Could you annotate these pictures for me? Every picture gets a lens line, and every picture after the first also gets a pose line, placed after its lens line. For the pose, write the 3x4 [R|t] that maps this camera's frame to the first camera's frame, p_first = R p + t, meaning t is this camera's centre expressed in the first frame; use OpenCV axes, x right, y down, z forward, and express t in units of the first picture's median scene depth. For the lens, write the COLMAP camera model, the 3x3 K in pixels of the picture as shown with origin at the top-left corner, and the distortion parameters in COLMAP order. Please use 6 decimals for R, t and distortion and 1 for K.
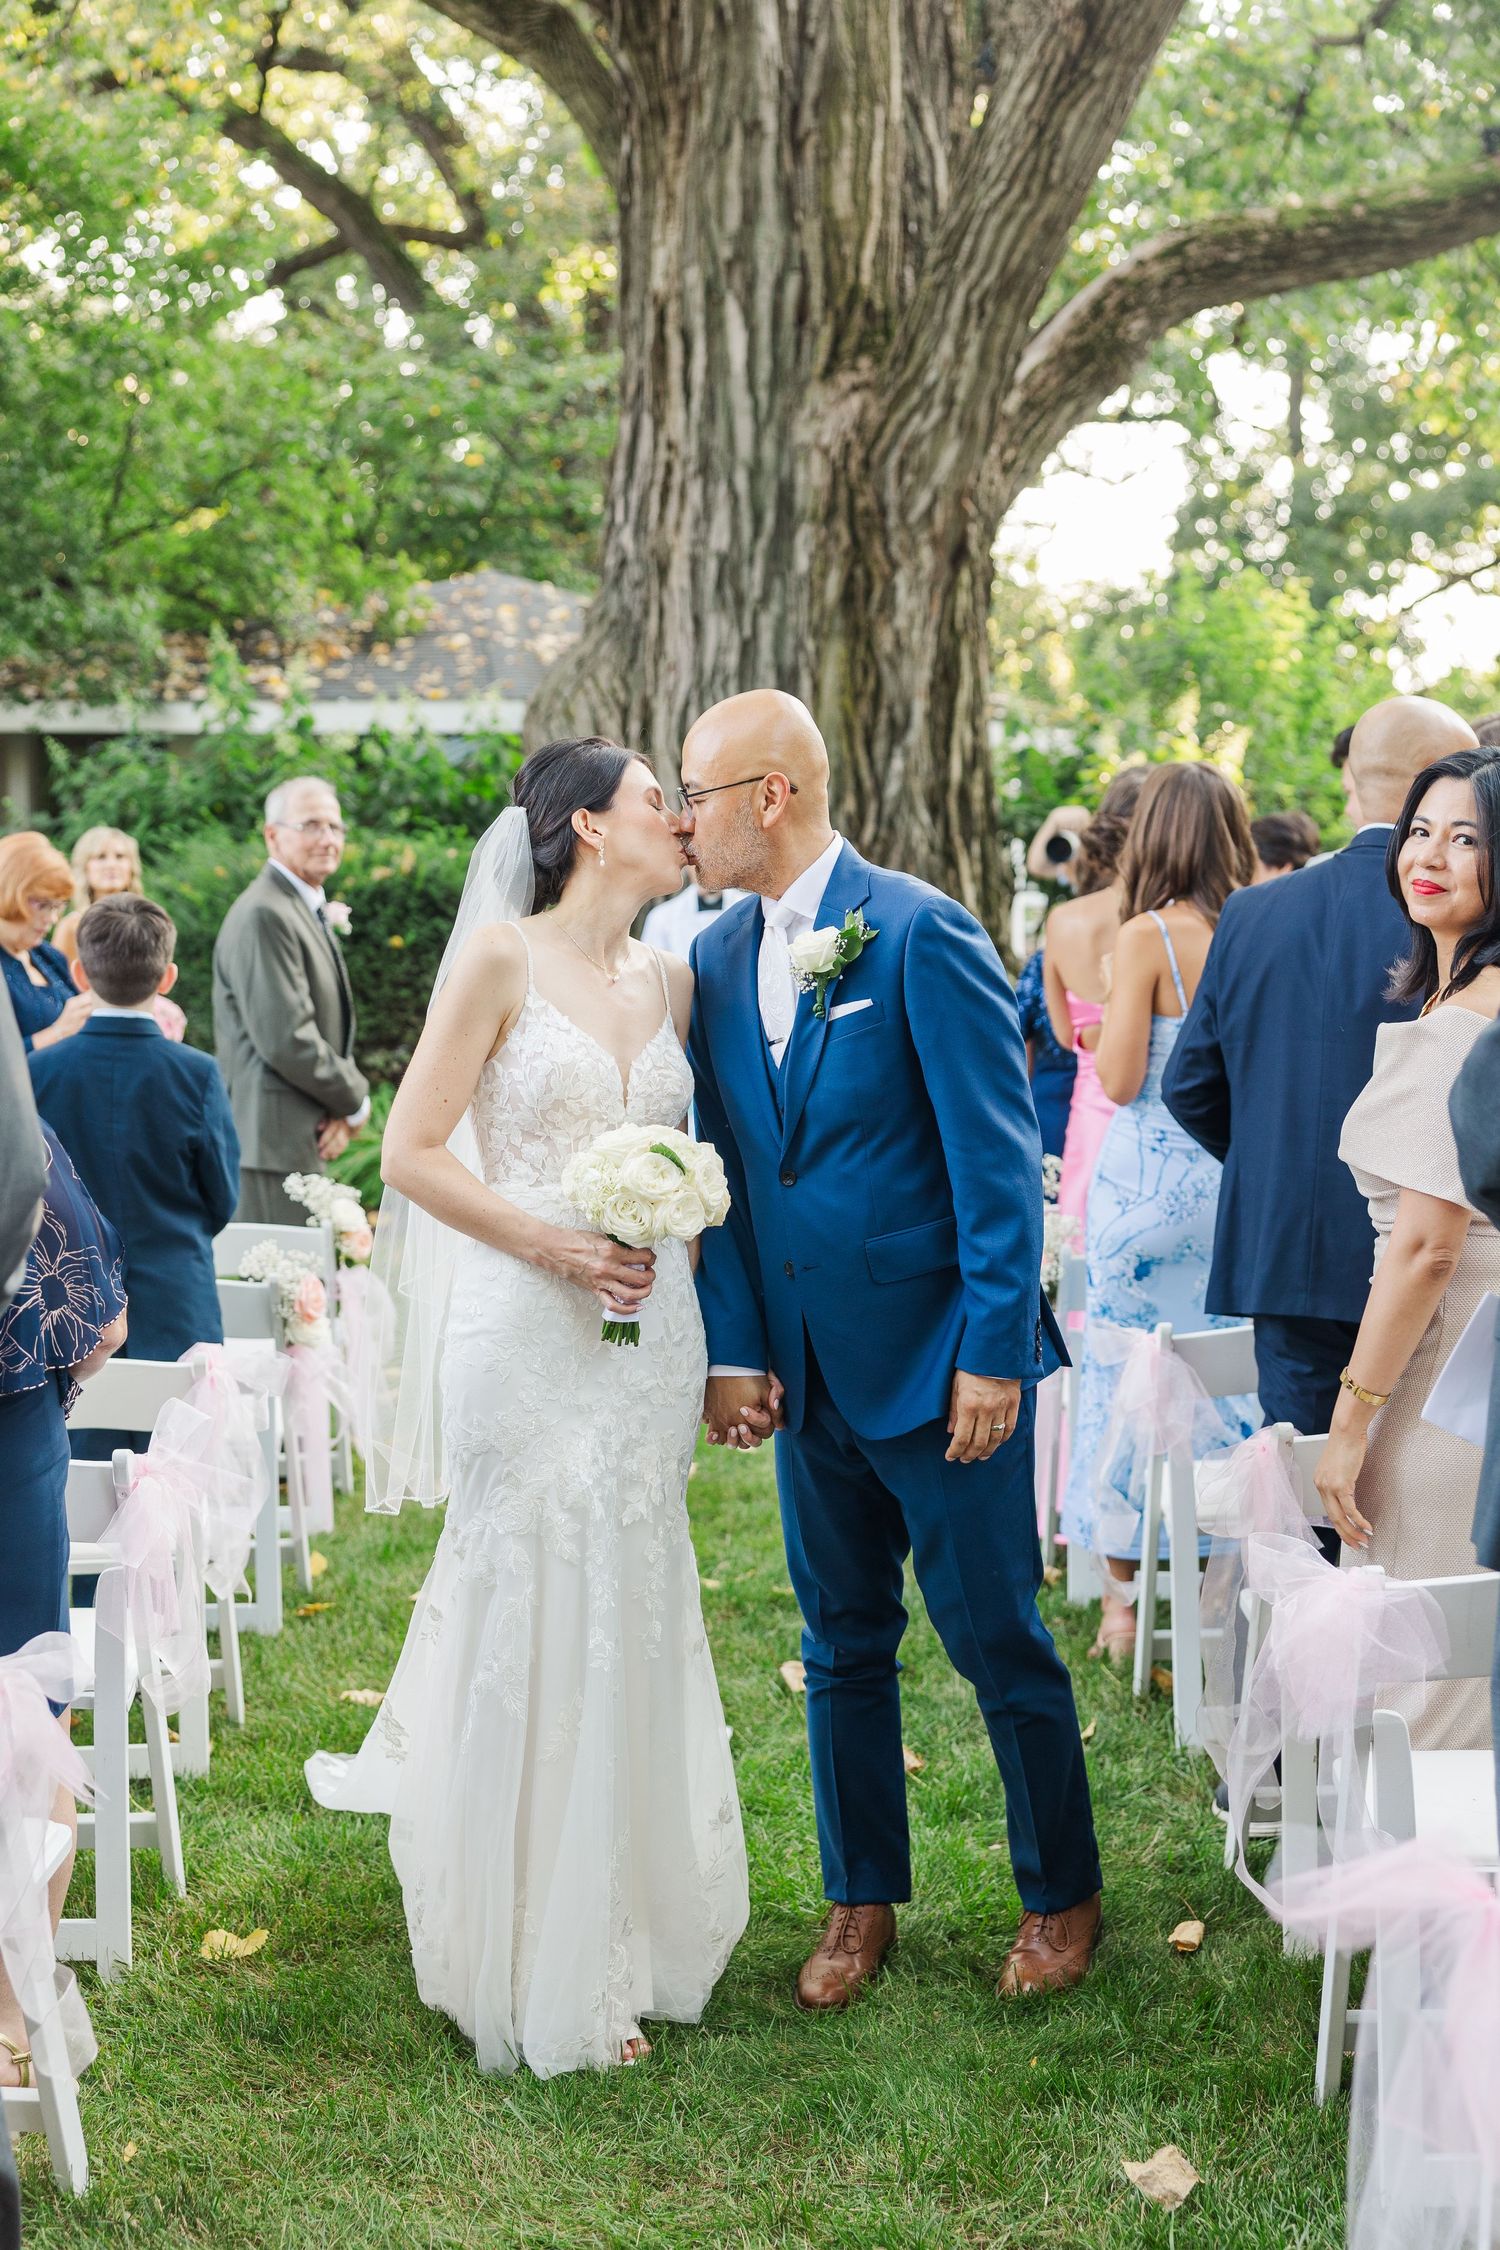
lens RADIAL K [[2987.4, 0, 733.0], [0, 2987.4, 1146.3], [0, 0, 1]] dist [0.022715, 0.000000]
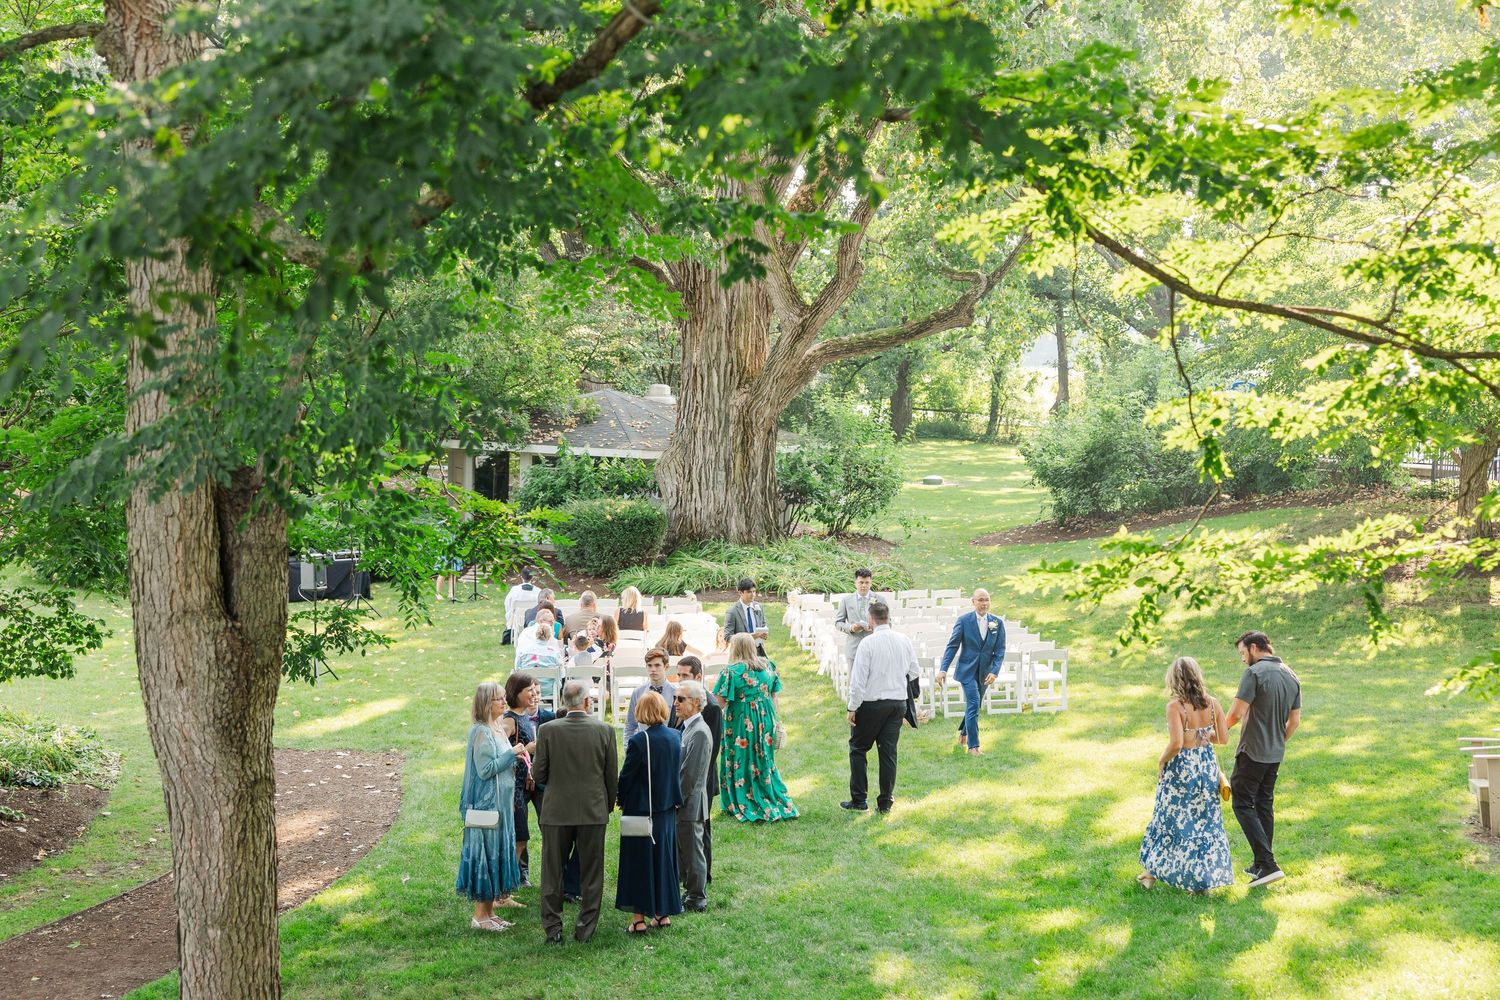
lens RADIAL K [[2024.3, 0, 747.0], [0, 2024.3, 499.4], [0, 0, 1]] dist [0.034591, 0.000000]
pose [[0.995086, 0.007093, 0.098759, -0.216227], [-0.004688, 0.999687, -0.024563, -0.038479], [-0.098903, 0.023979, 0.994808, -1.652194]]
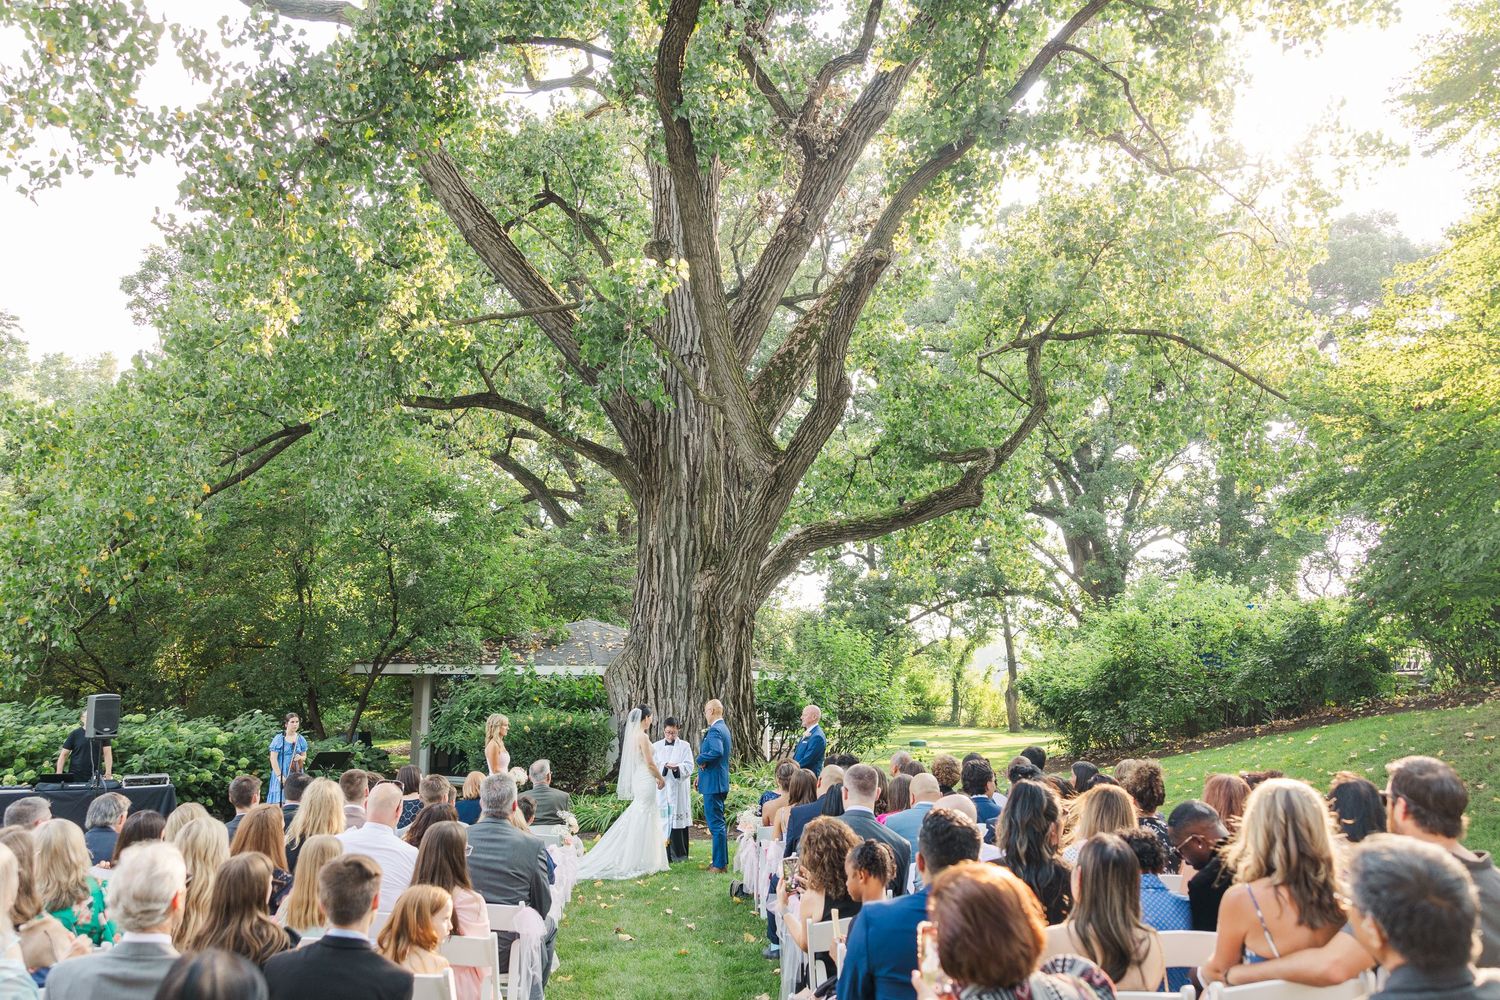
lens RADIAL K [[1195.5, 0, 749.2], [0, 1195.5, 507.7], [0, 0, 1]] dist [0.004943, -0.001701]
pose [[0.997576, 0.011409, 0.068650, -0.007112], [0.006805, 0.965752, -0.259377, 0.016555], [-0.069259, 0.259216, 0.963333, -0.277858]]
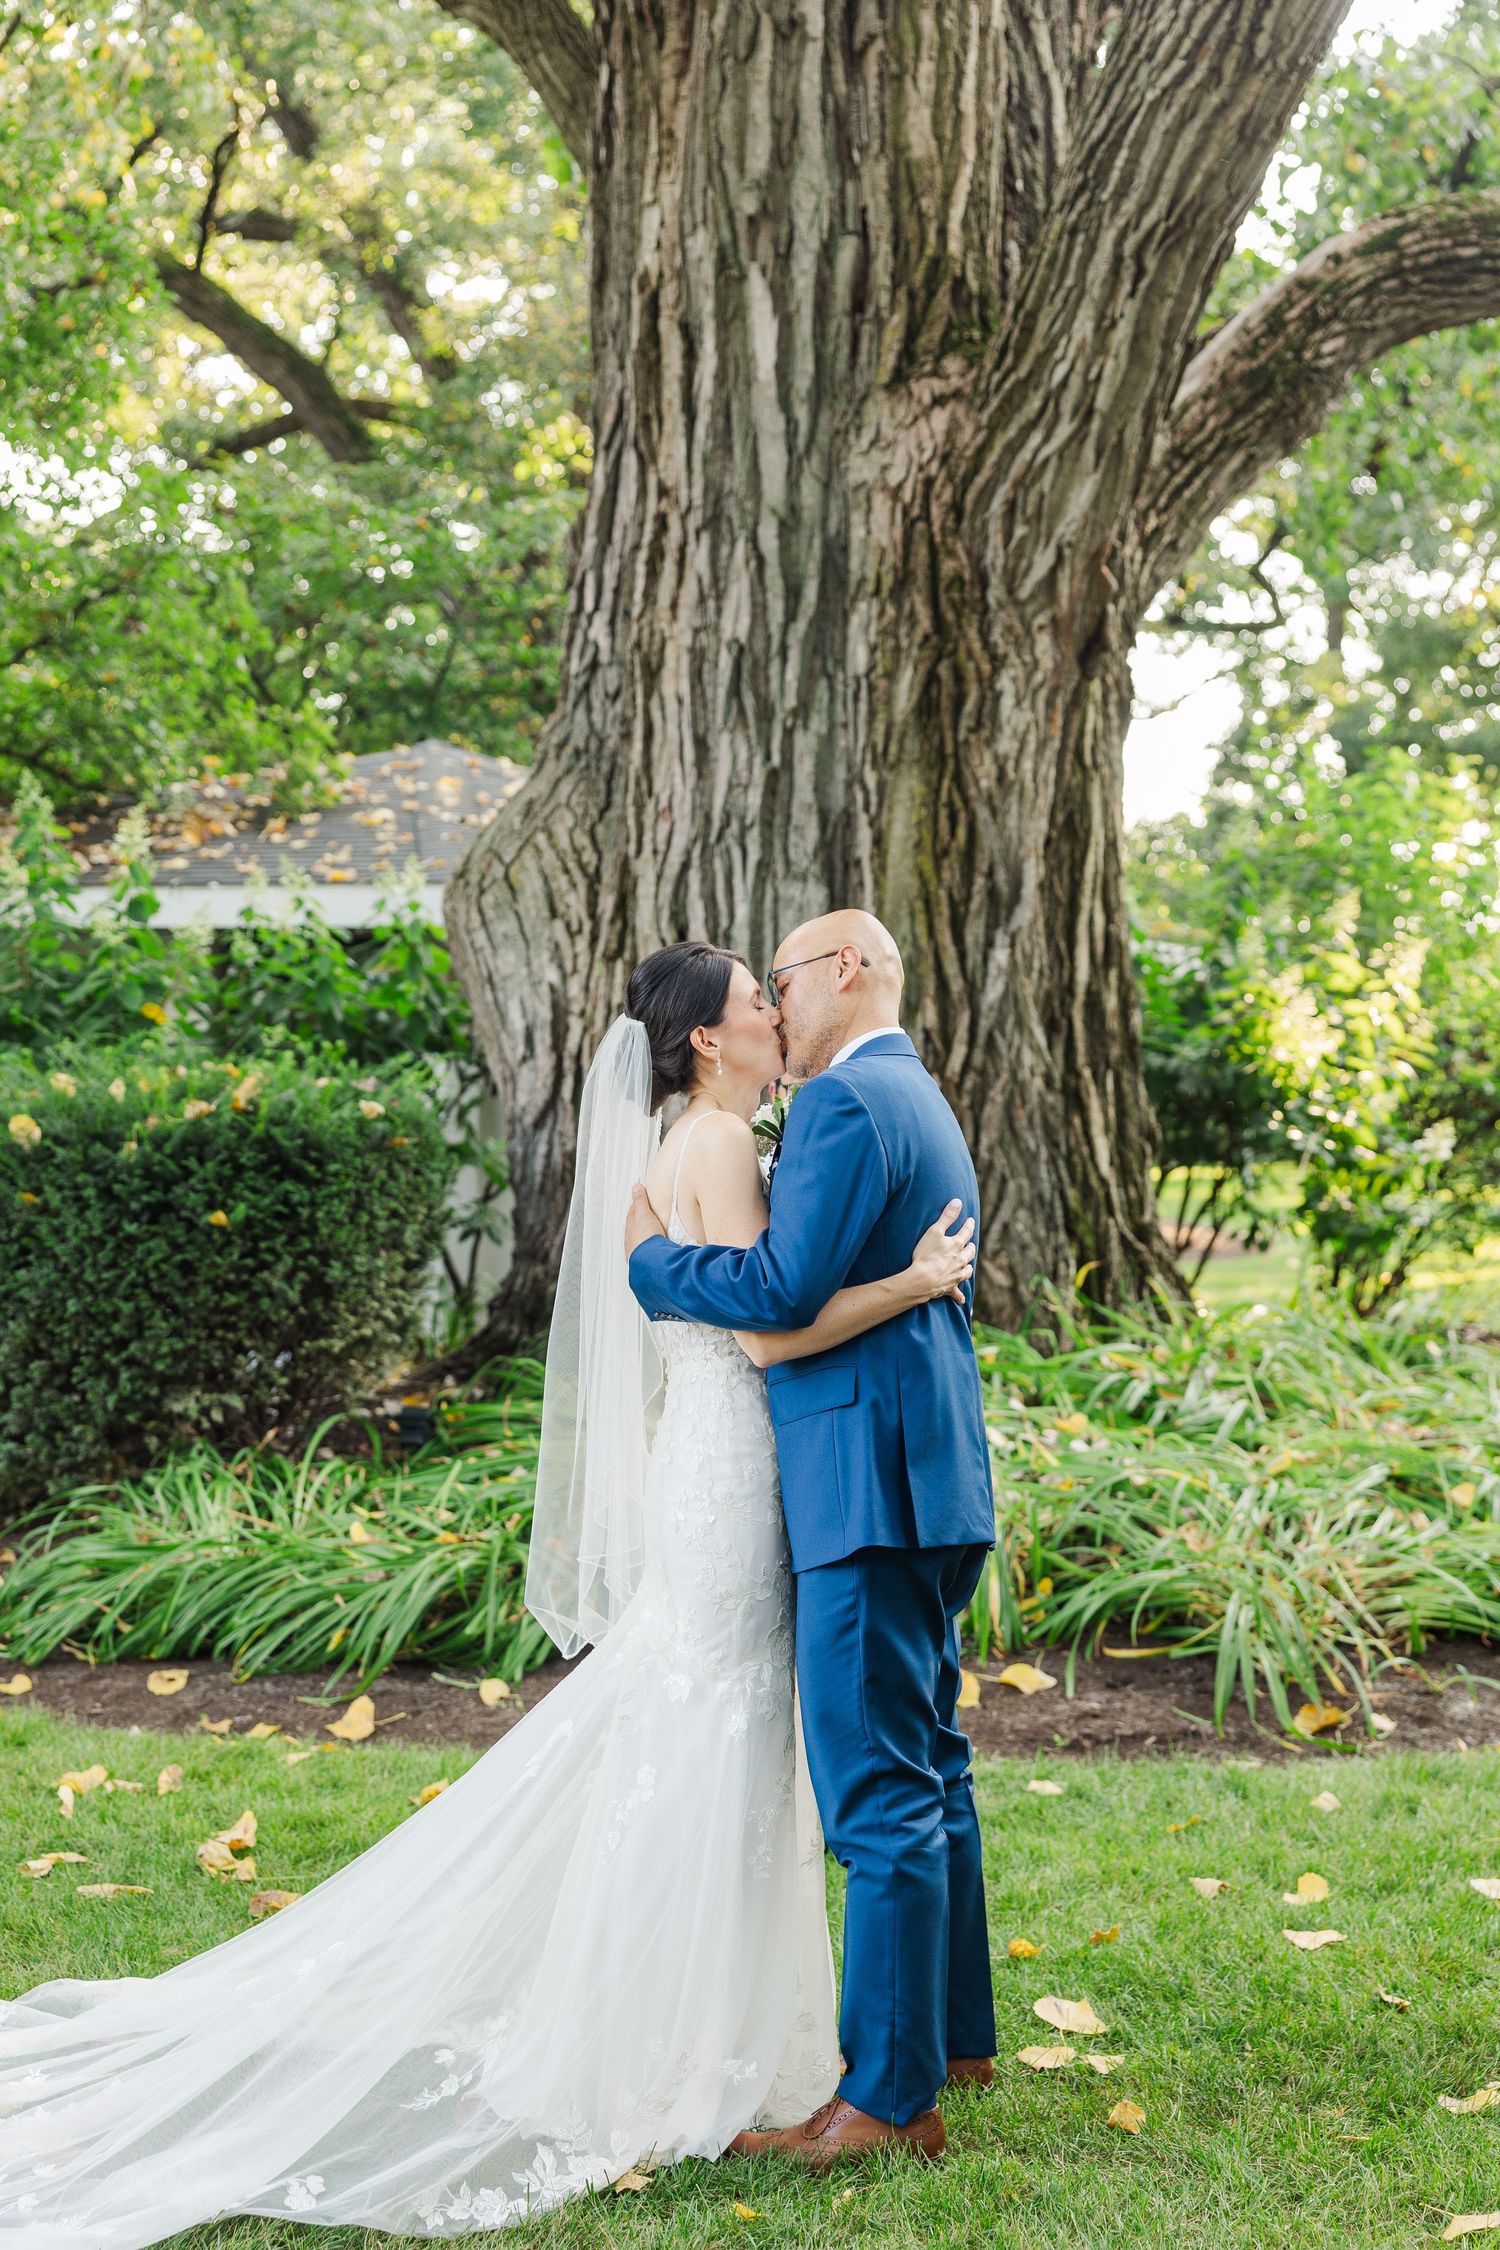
lens RADIAL K [[2987.4, 0, 758.4], [0, 2987.4, 1126.3], [0, 0, 1]] dist [0.022715, 0.000000]
pose [[0.999898, 0.007056, 0.012386, -0.006767], [-0.005842, 0.995422, -0.095397, -0.025408], [-0.013002, 0.095315, 0.995362, 0.330676]]
